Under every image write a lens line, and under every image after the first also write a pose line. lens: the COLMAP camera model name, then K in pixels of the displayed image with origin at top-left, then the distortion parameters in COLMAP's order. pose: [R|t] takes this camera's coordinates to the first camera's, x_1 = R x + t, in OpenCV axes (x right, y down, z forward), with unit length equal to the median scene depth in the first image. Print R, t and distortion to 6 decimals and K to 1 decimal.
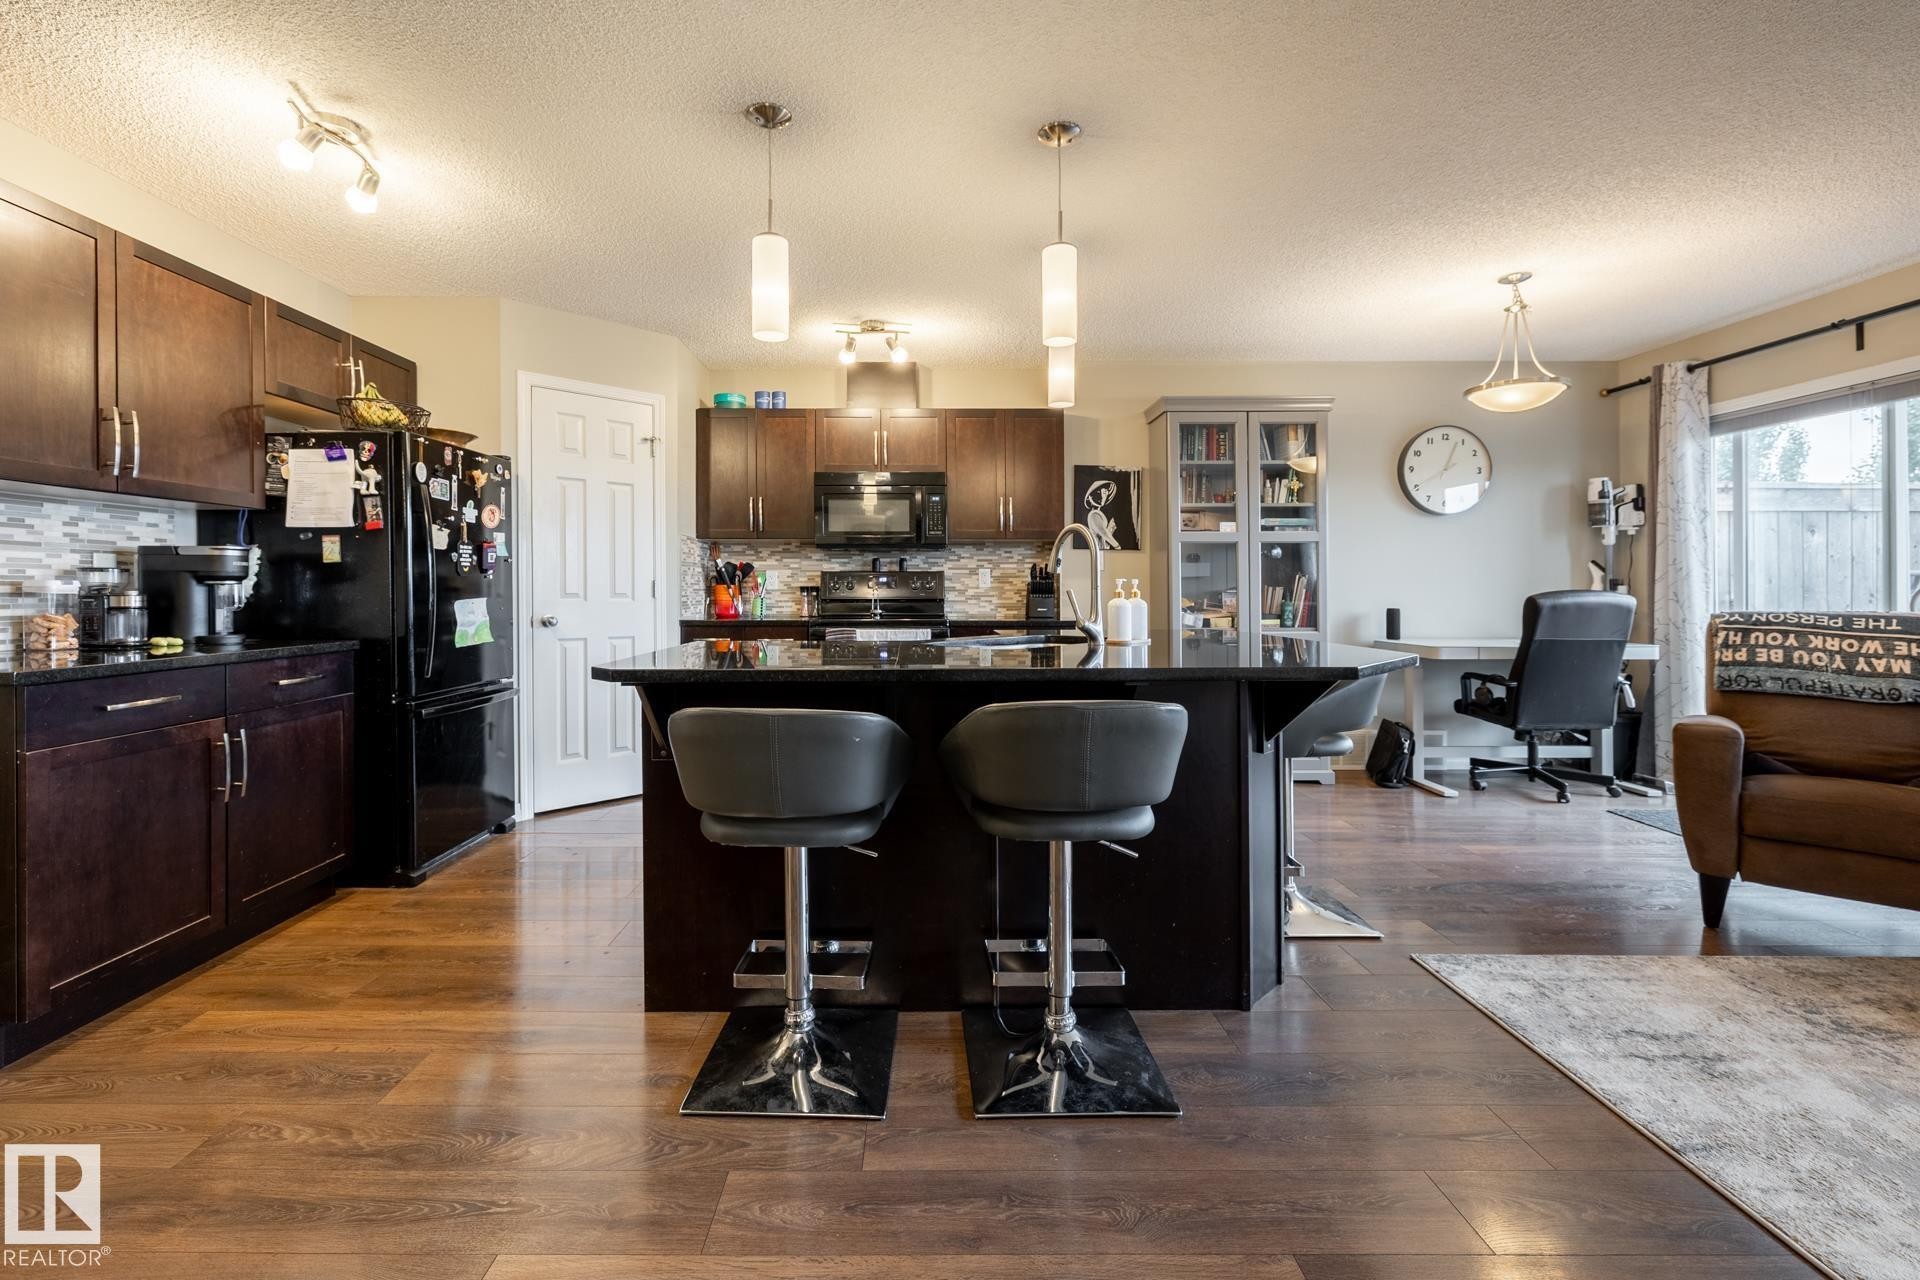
lens RADIAL K [[815.3, 0, 923.7], [0, 815.3, 591.5], [0, 0, 1]] dist [0.001715, 0.000191]
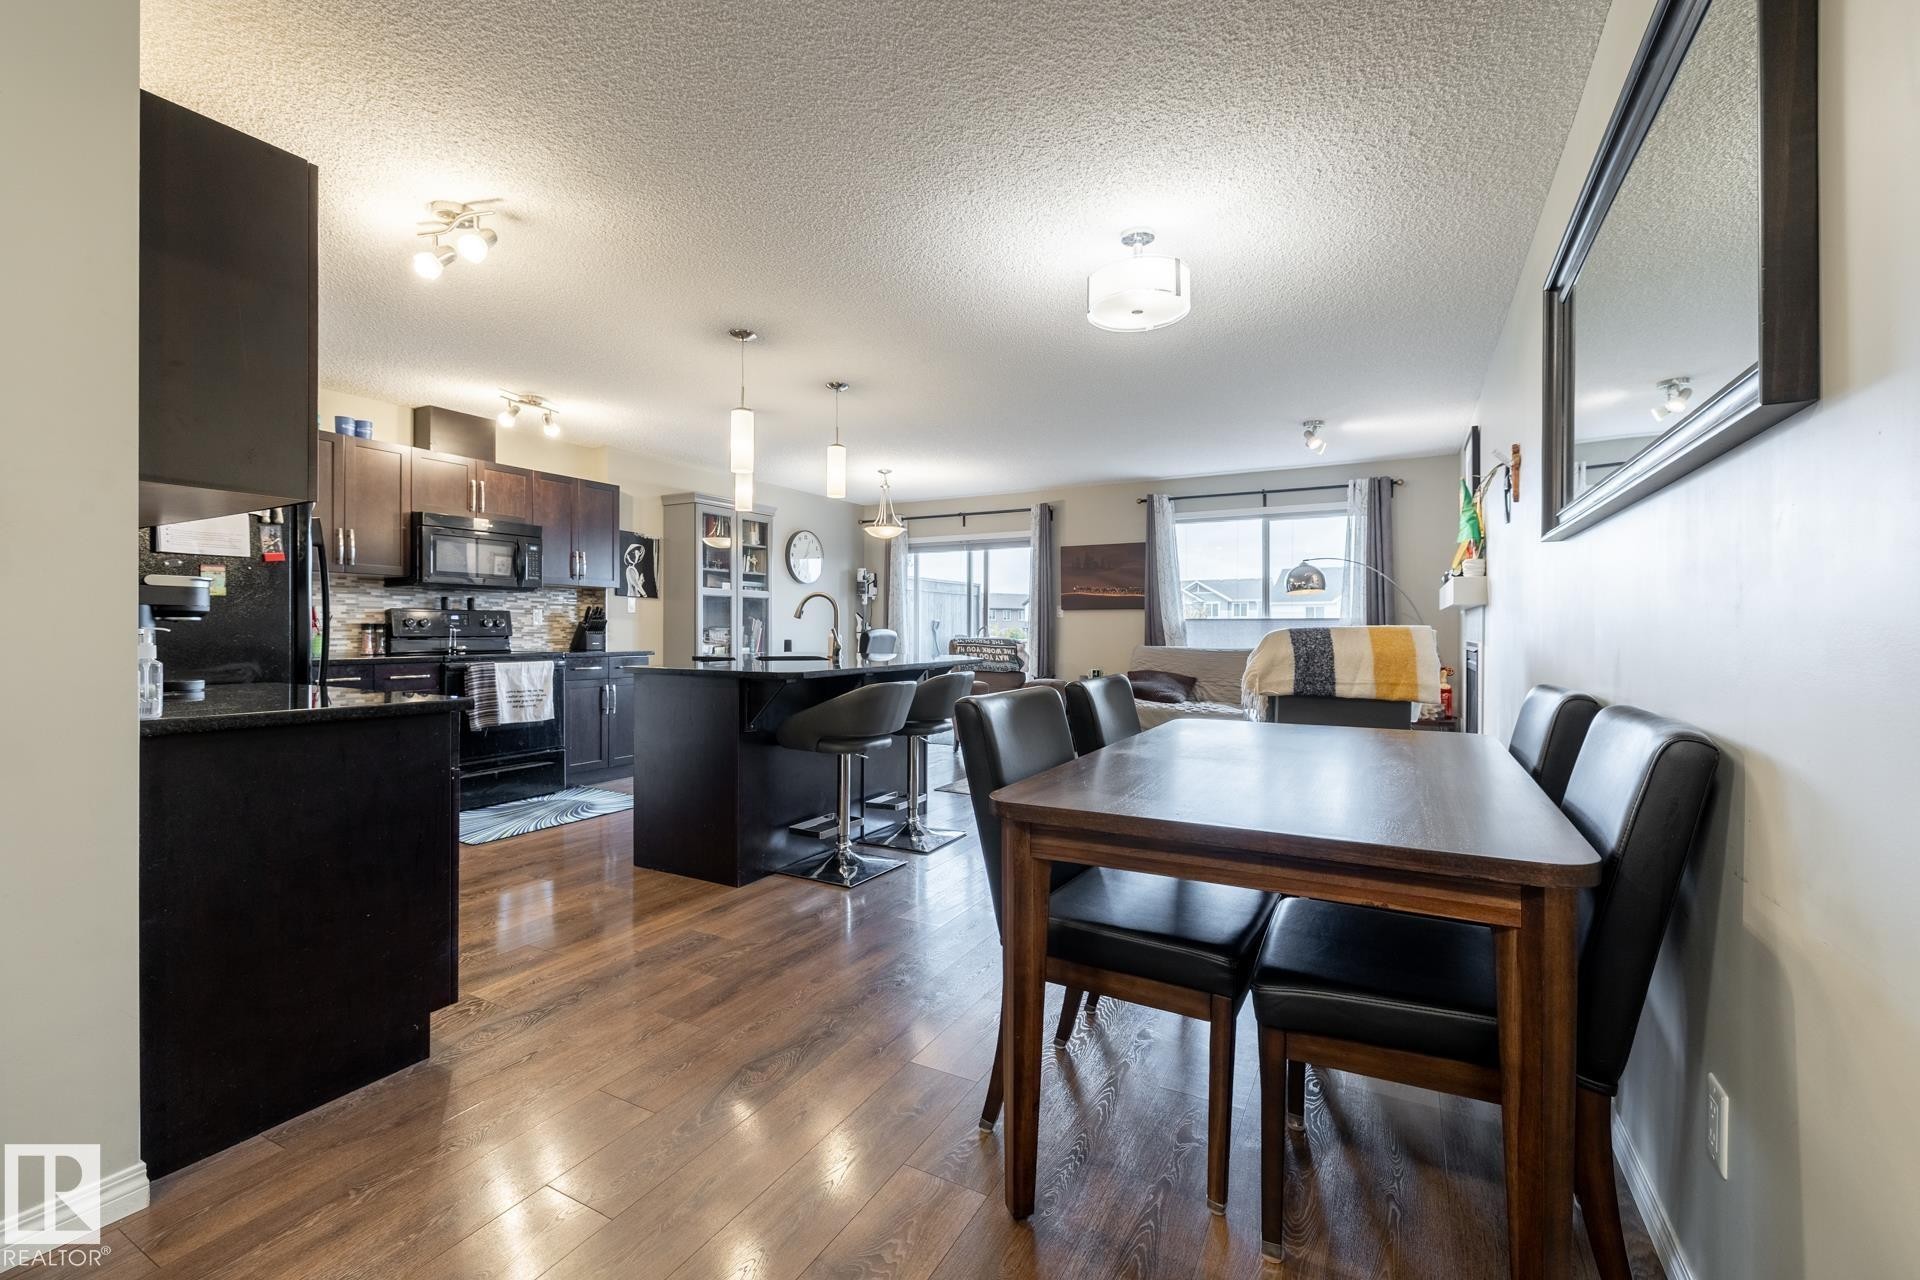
lens RADIAL K [[806.4, 0, 951.8], [0, 806.4, 630.4], [0, 0, 1]] dist [-0.000745, 0.000051]
pose [[0.479819, -0.000432, 0.877367, -0.691141], [-0.002340, 0.999996, 0.001772, -0.001374], [-0.877364, -0.002903, 0.479816, -0.063785]]
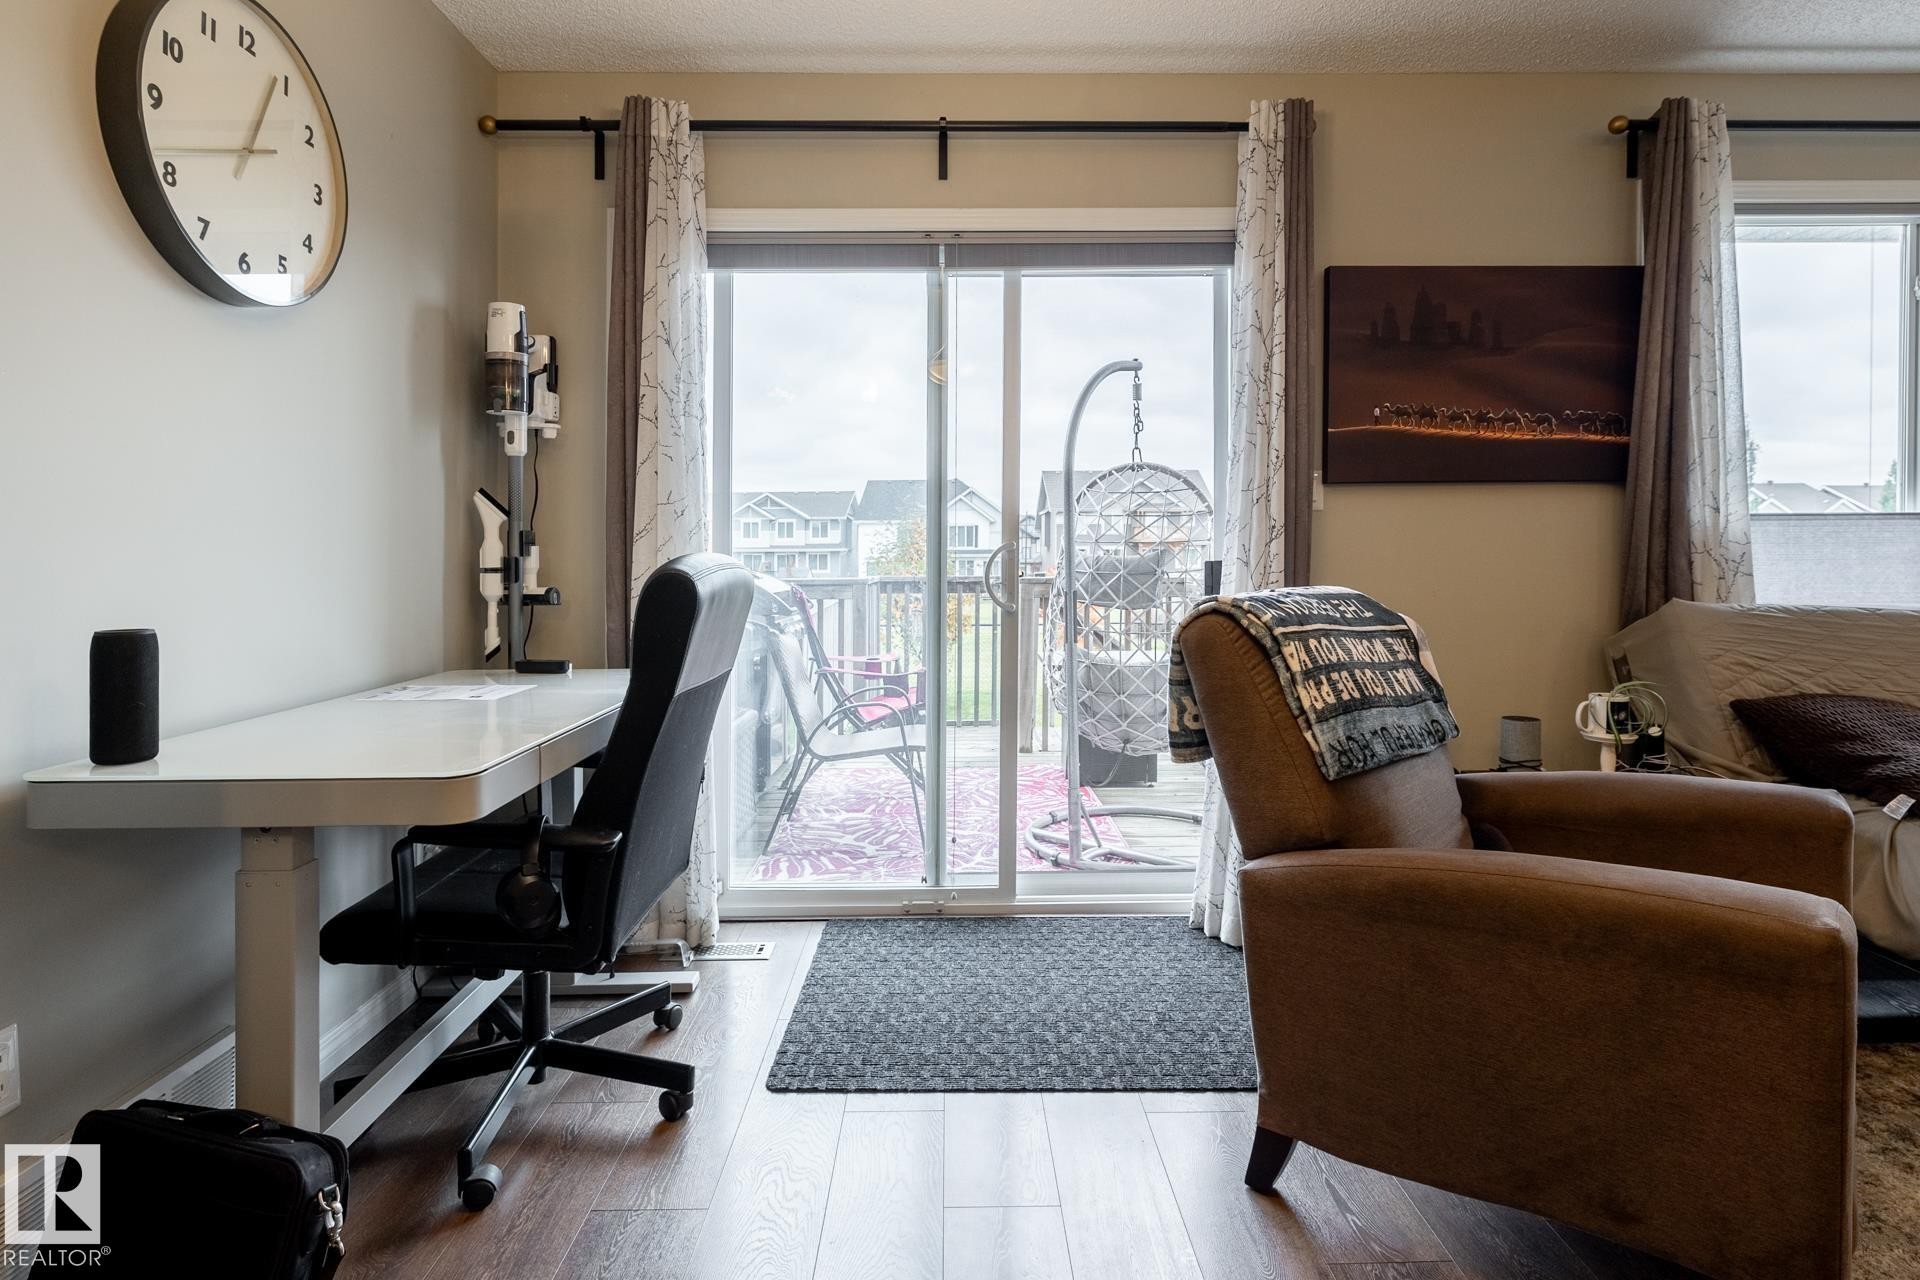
lens RADIAL K [[991.8, 0, 960.5], [0, 991.8, 550.2], [0, 0, 1]] dist [-0.001645, -0.000288]
pose [[-0.019628, 0.003229, 0.999802, 0.279534], [0.006110, 0.999977, -0.003110, -0.000906], [-0.999789, 0.006047, -0.019647, 0.765317]]
